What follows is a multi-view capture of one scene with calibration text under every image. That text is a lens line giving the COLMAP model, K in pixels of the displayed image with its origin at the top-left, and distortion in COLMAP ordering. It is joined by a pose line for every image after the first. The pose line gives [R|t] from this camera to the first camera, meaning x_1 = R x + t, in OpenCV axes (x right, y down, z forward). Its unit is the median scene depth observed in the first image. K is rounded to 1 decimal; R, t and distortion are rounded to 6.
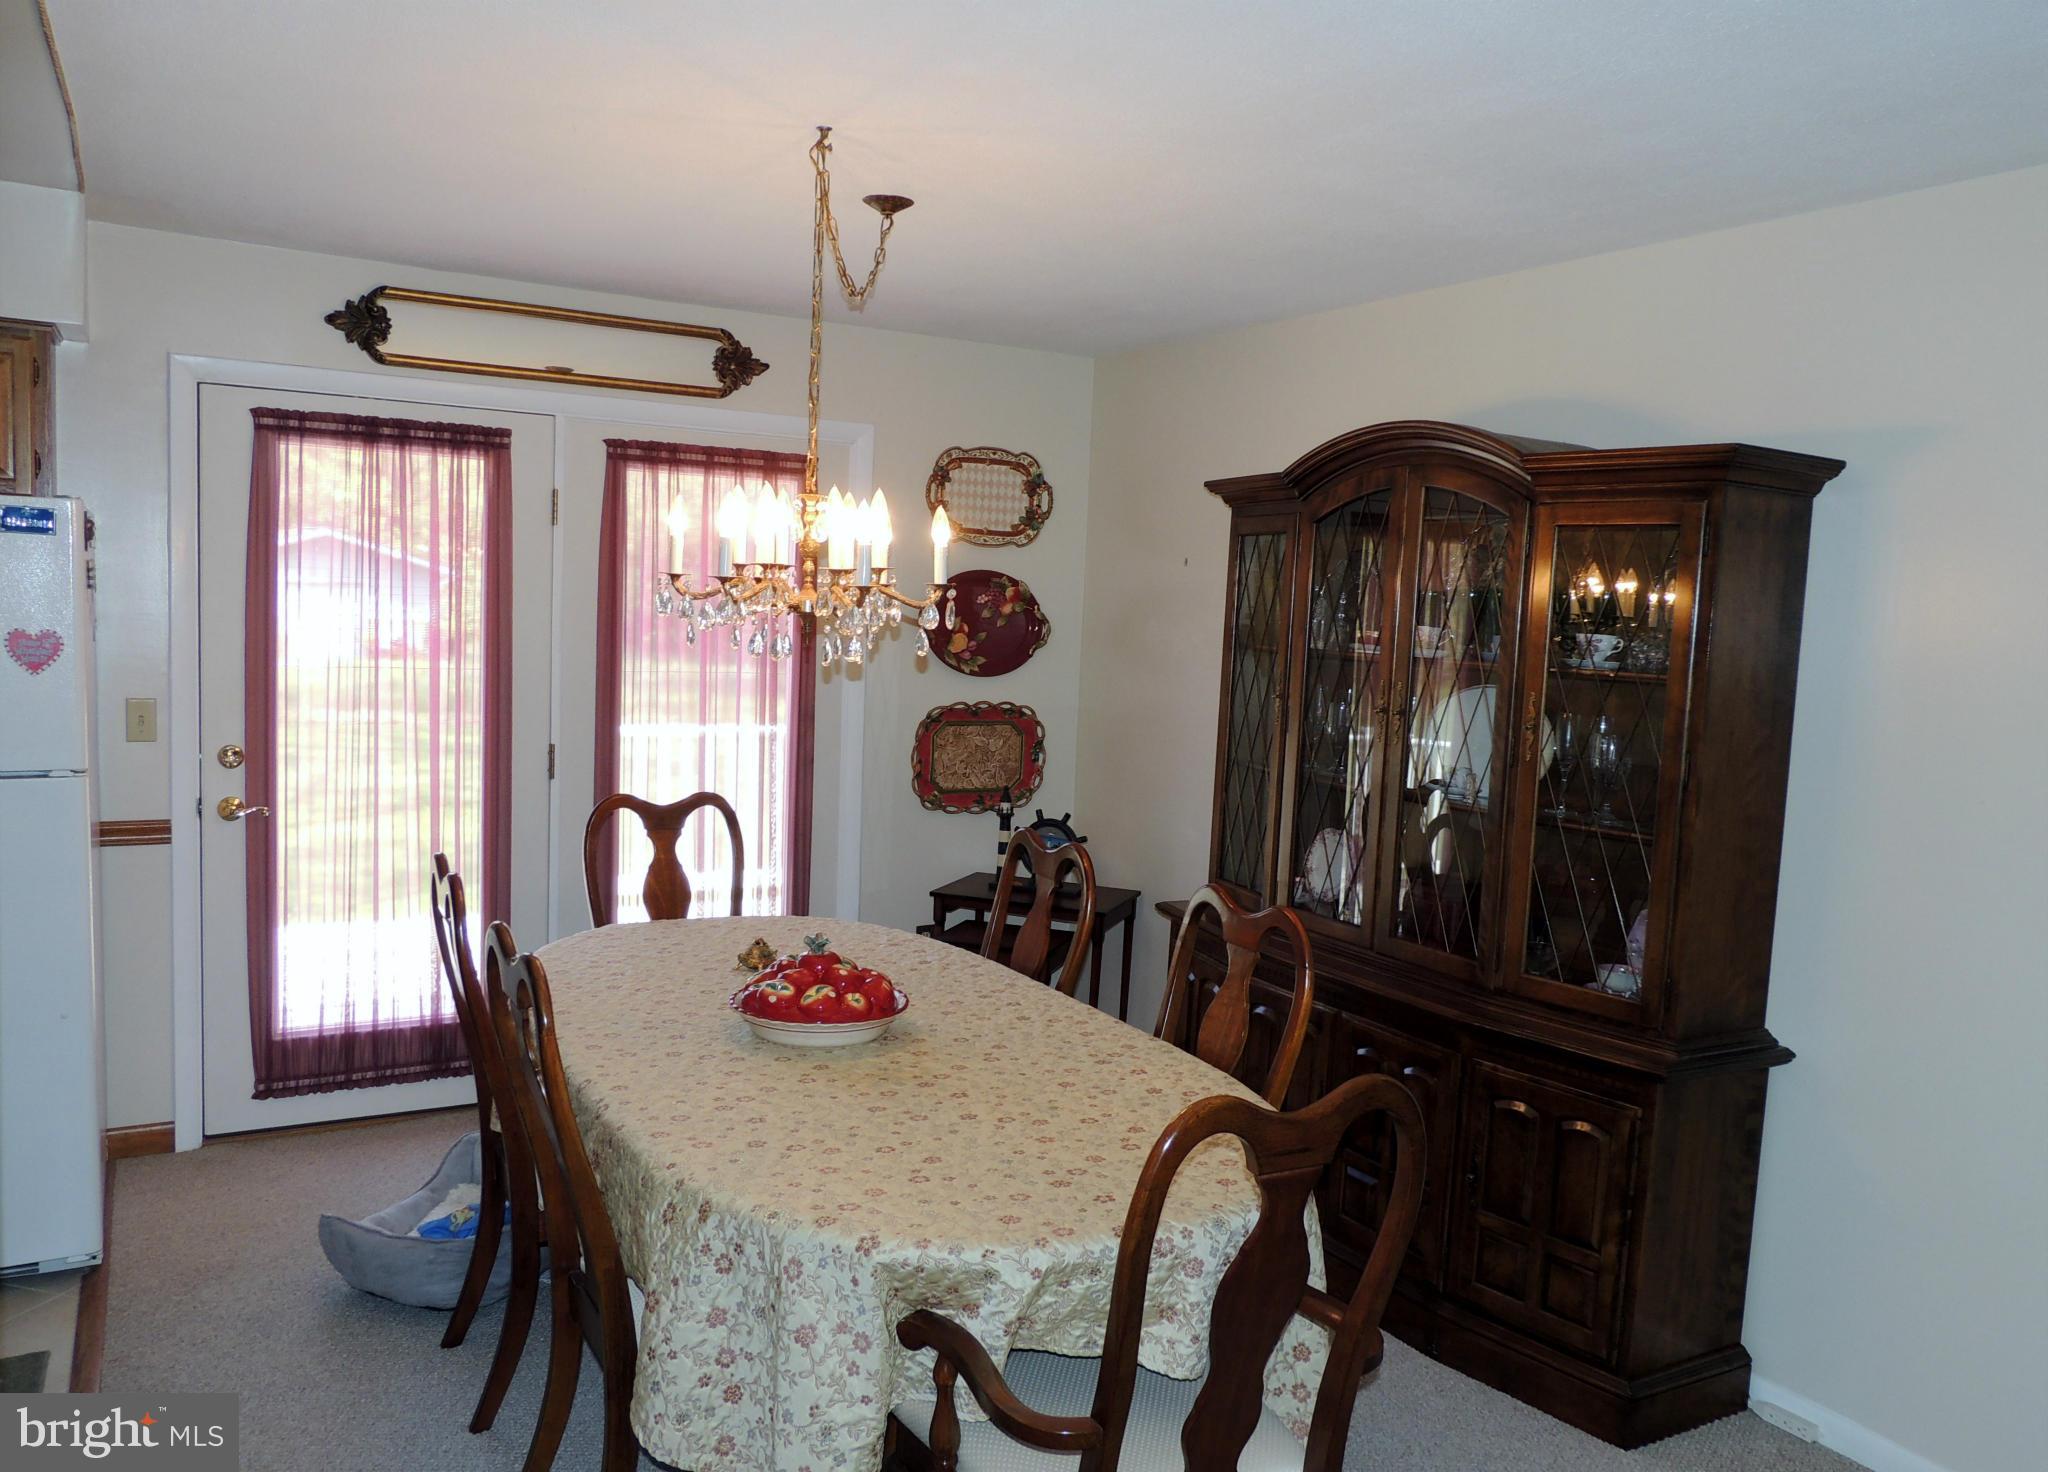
lens RADIAL K [[1551.9, 0, 1024.0], [0, 1551.9, 736.0], [0, 0, 1]] dist [-0.015933, 0.003161]
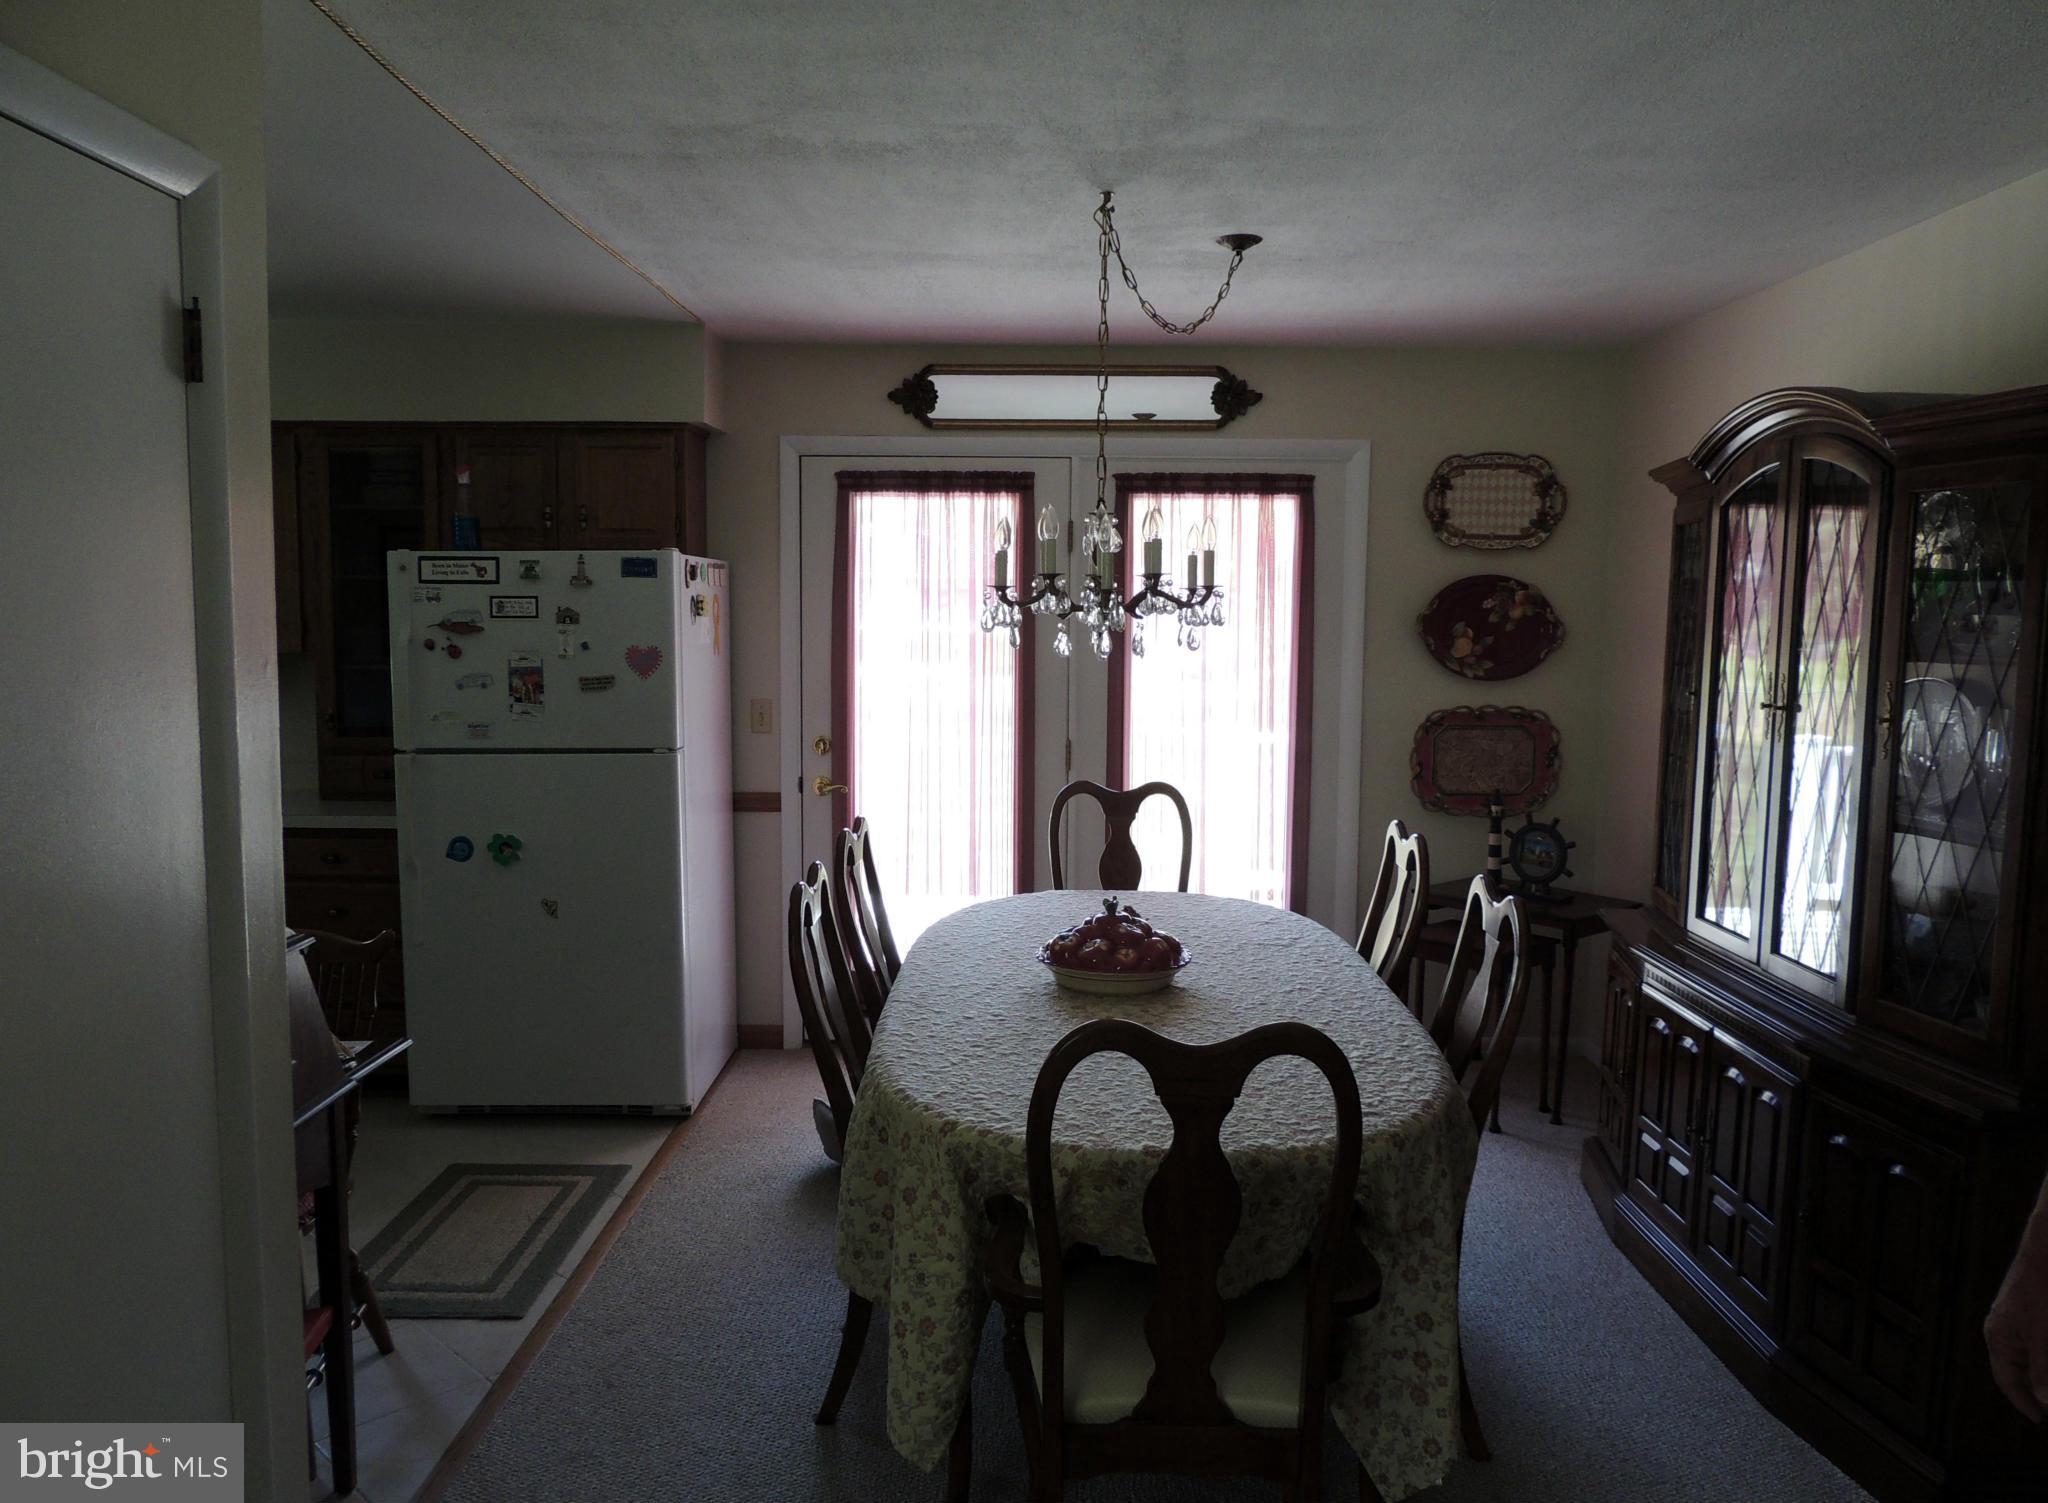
lens RADIAL K [[1521.7, 0, 1024.0], [0, 1521.7, 751.5], [0, 0, 1]] dist [-0.023027, 0.002855]
pose [[0.860908, 0.014501, -0.508554, 0.241248], [-0.016800, 0.999859, 0.000071, 0.014030], [0.508484, 0.008482, 0.861030, 0.001333]]
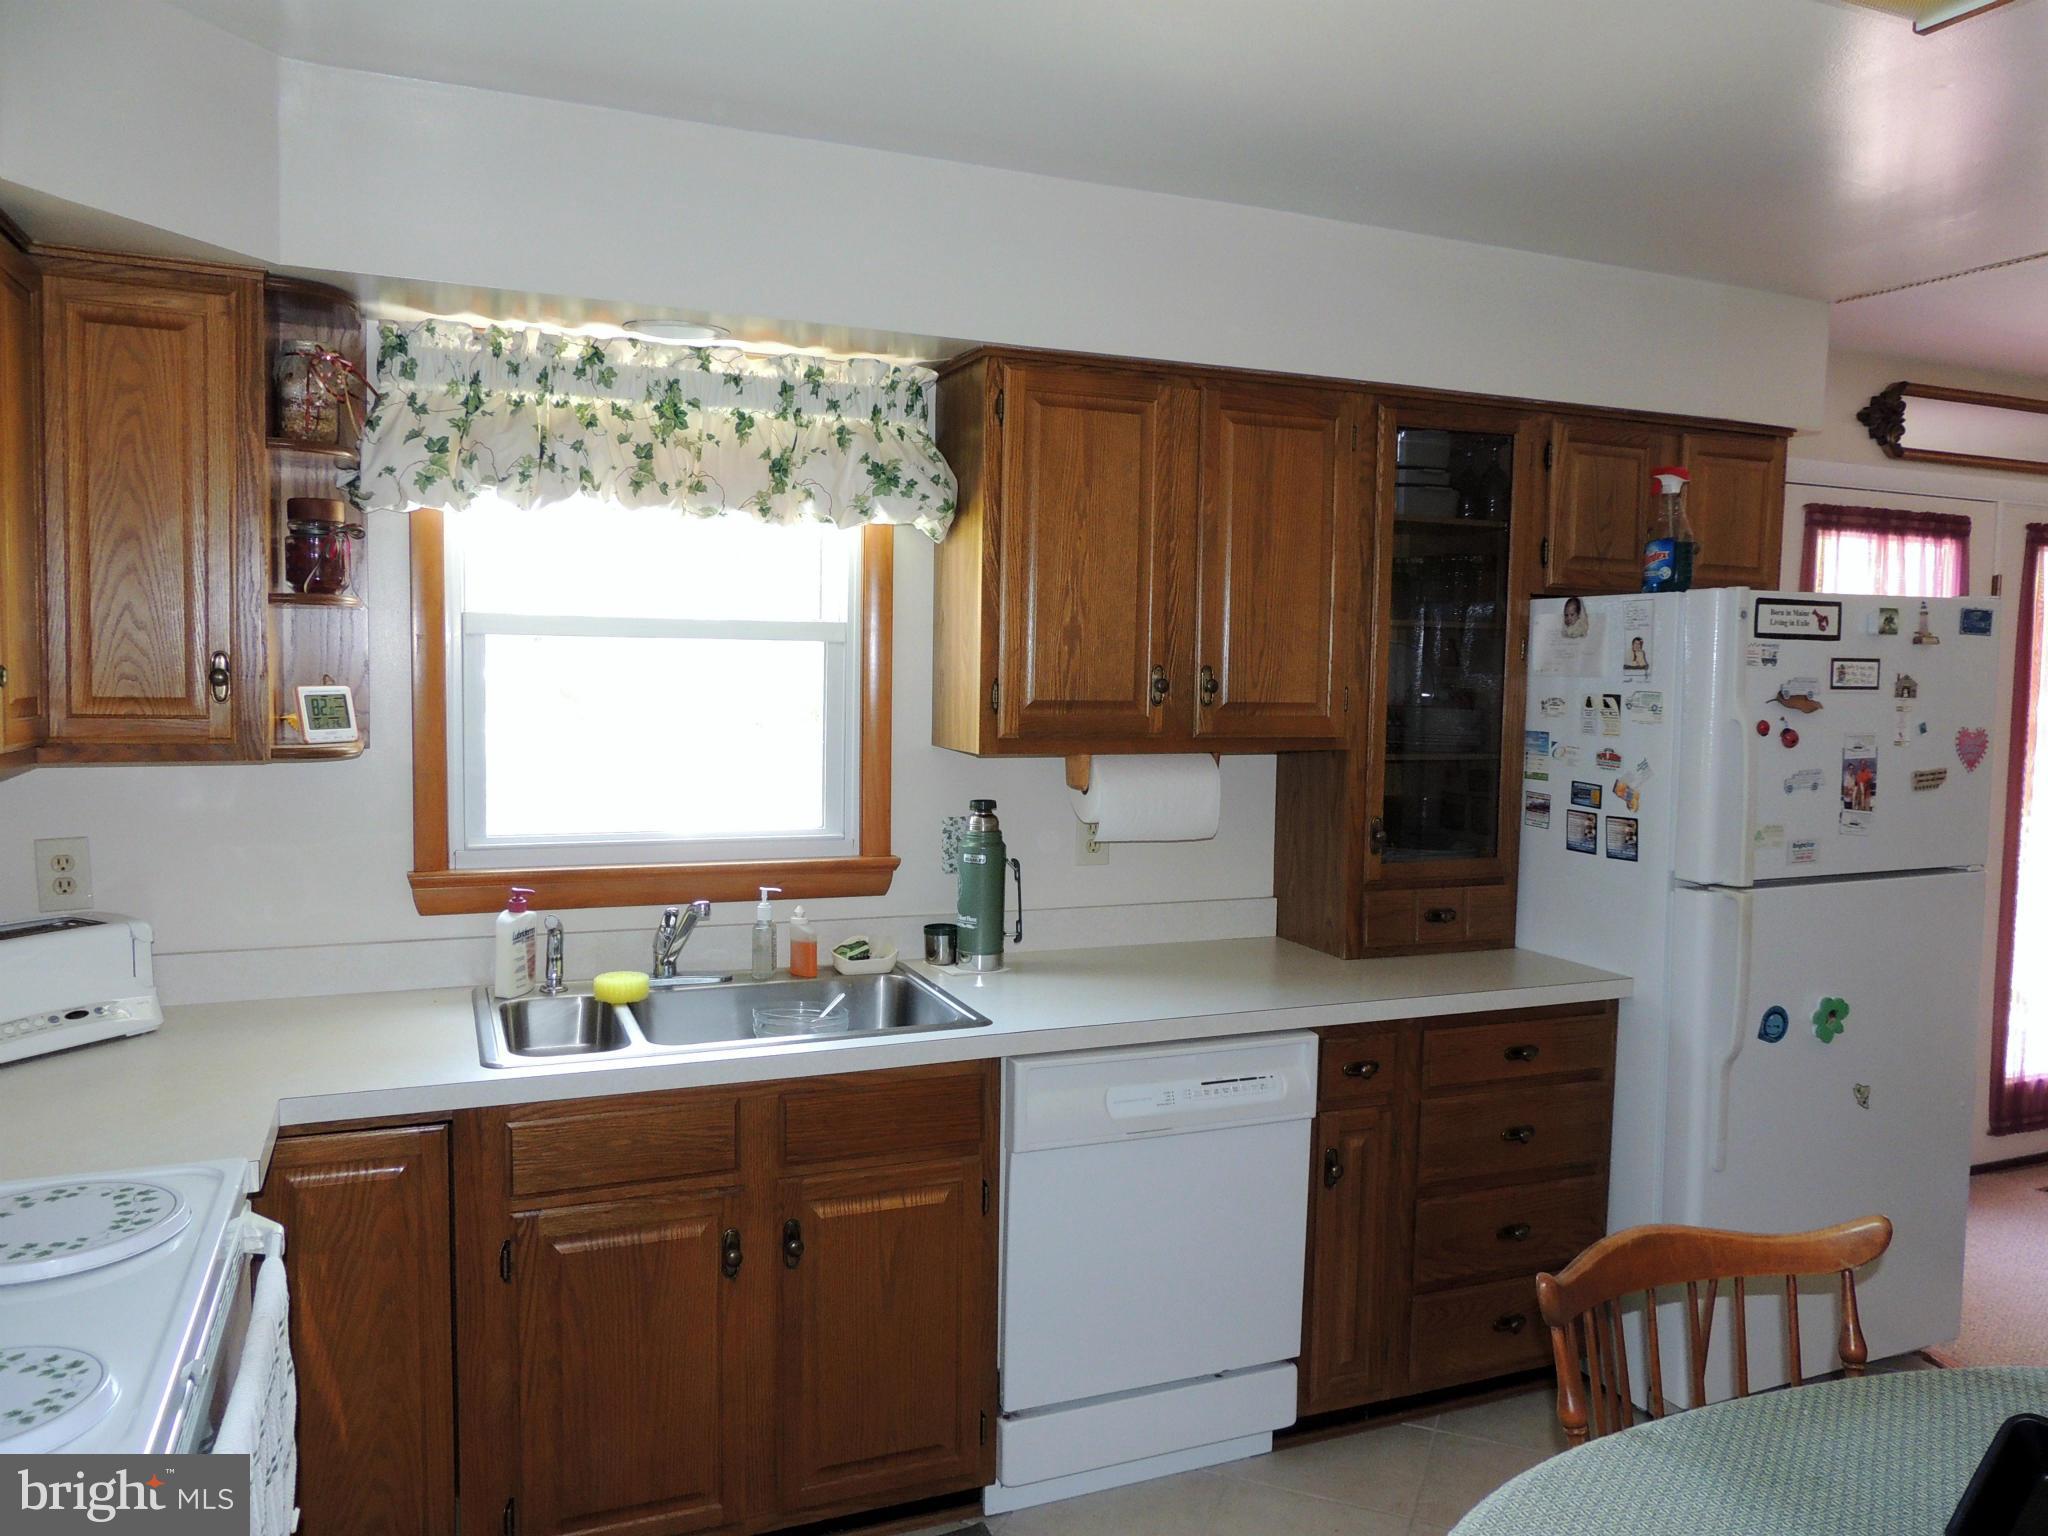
lens RADIAL K [[1465.8, 0, 1024.0], [0, 1465.8, 768.0], [0, 0, 1]] dist [-0.020147, 0.000129]
pose [[0.991082, -0.012476, -0.132666, -0.783806], [0.010406, 0.999813, -0.016287, -0.022570], [0.132844, 0.014761, 0.991027, -0.025674]]
